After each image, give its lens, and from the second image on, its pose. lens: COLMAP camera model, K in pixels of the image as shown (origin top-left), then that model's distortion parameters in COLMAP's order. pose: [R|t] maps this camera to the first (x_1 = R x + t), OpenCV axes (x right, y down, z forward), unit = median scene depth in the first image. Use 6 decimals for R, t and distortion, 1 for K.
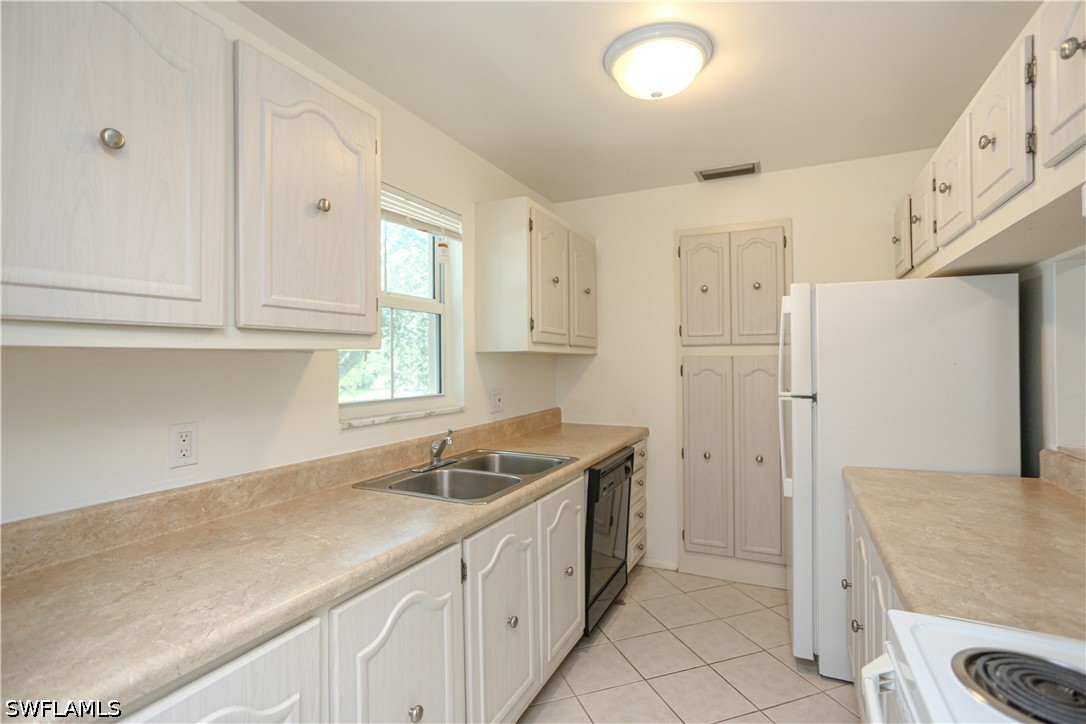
lens RADIAL K [[514.1, 0, 542.6], [0, 514.1, 360.6], [0, 0, 1]] dist [-0.009515, 0.001681]
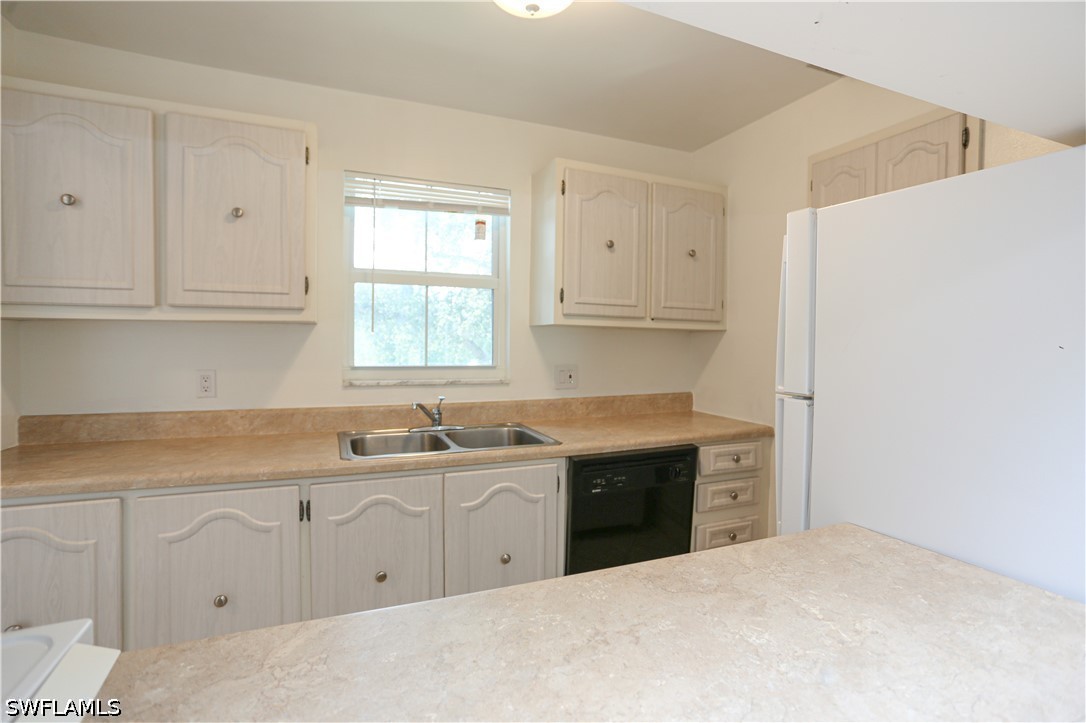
lens RADIAL K [[514.1, 0, 539.8], [0, 514.1, 357.1], [0, 0, 1]] dist [-0.009515, 0.001681]
pose [[0.739227, 0.035964, -0.672496, 0.740639], [-0.014838, 0.999200, 0.037126, 0.008250], [0.673293, -0.017466, 0.739169, 0.370712]]
